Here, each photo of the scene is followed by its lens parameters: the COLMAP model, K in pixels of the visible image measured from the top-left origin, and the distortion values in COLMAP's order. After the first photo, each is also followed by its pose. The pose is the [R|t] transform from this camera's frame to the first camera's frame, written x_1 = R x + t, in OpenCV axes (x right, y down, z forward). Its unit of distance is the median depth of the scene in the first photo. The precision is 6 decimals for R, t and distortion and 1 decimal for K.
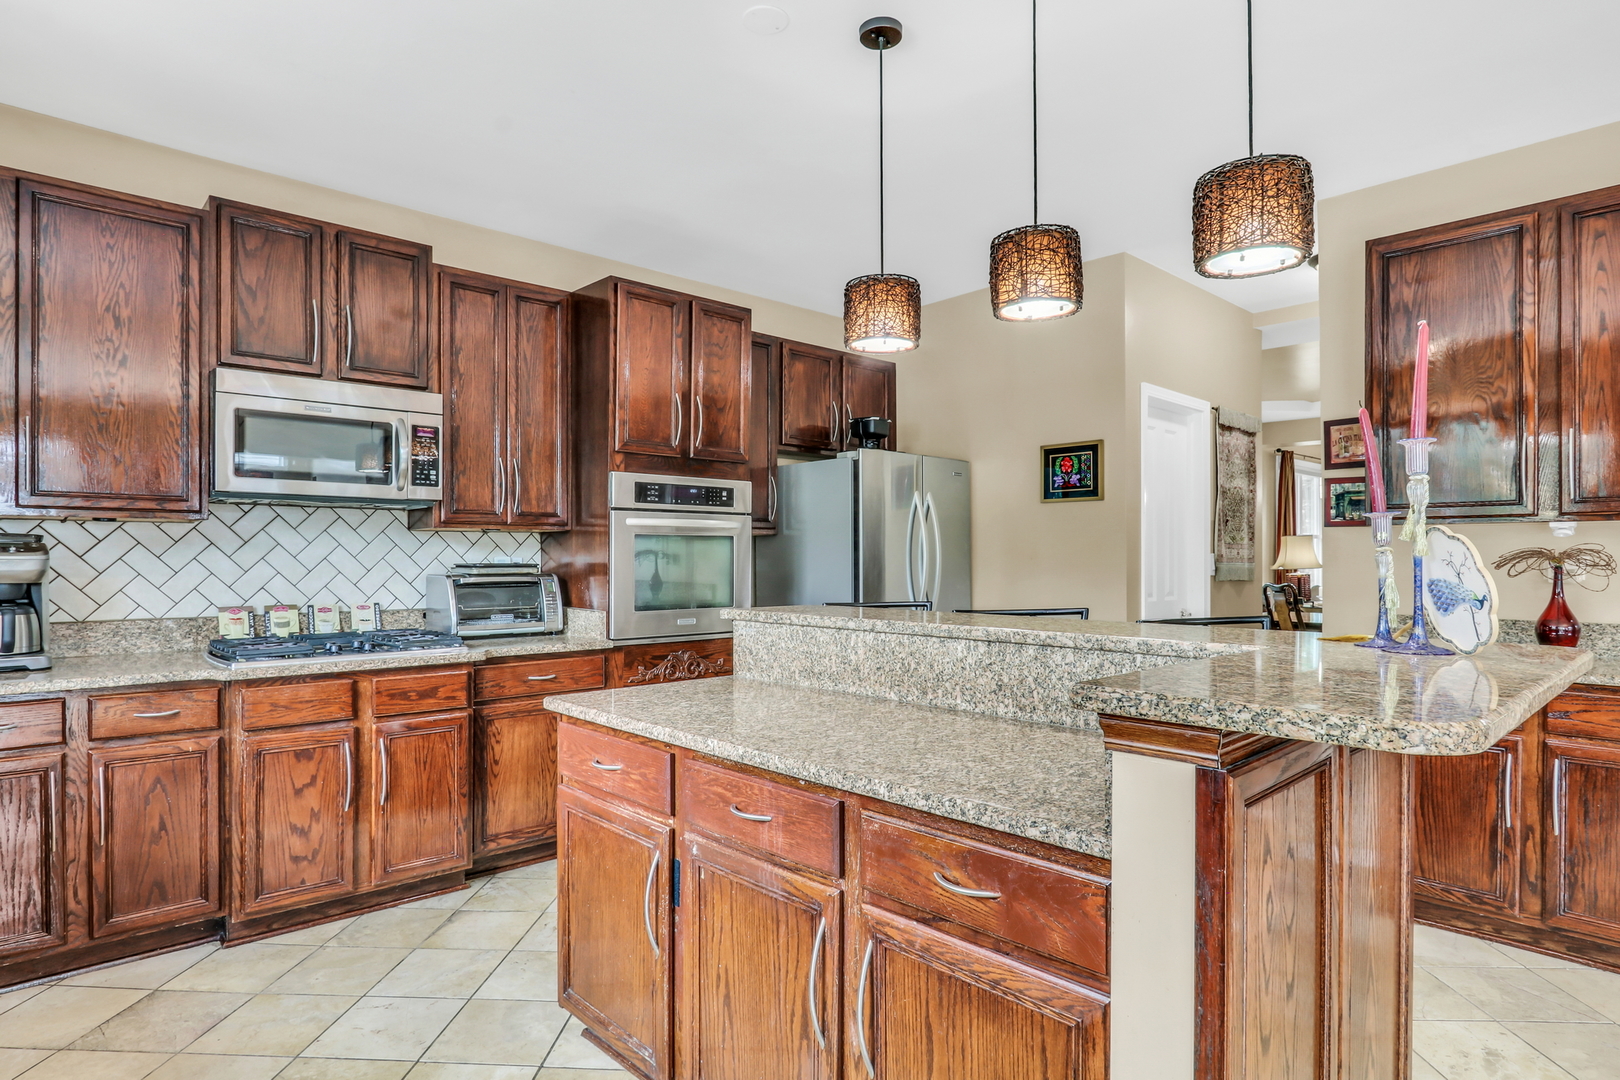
lens RADIAL K [[885.3, 0, 804.9], [0, 885.3, 550.5], [0, 0, 1]] dist [-0.008799, 0.000838]
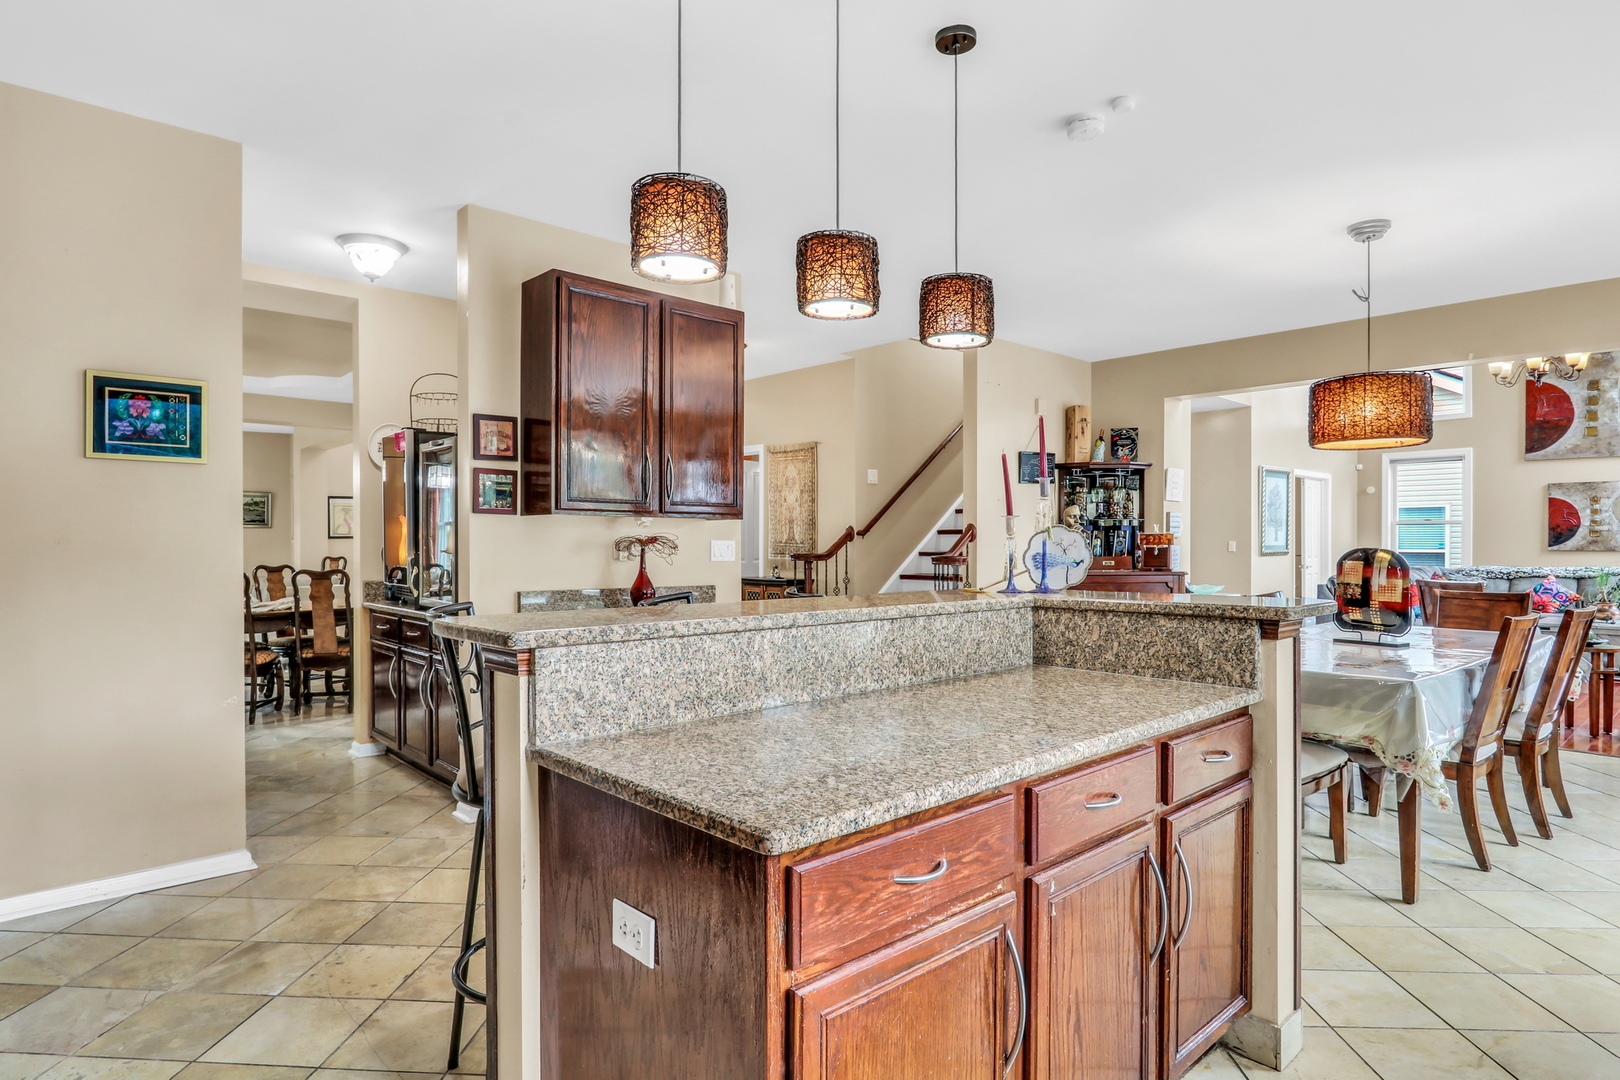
lens RADIAL K [[885.3, 0, 807.6], [0, 885.3, 549.3], [0, 0, 1]] dist [-0.008799, 0.000838]
pose [[0.008328, -0.004279, 0.999956, -0.723574], [-0.007572, 0.999962, 0.004342, 0.012821], [-0.999937, -0.007608, 0.008295, 0.924056]]
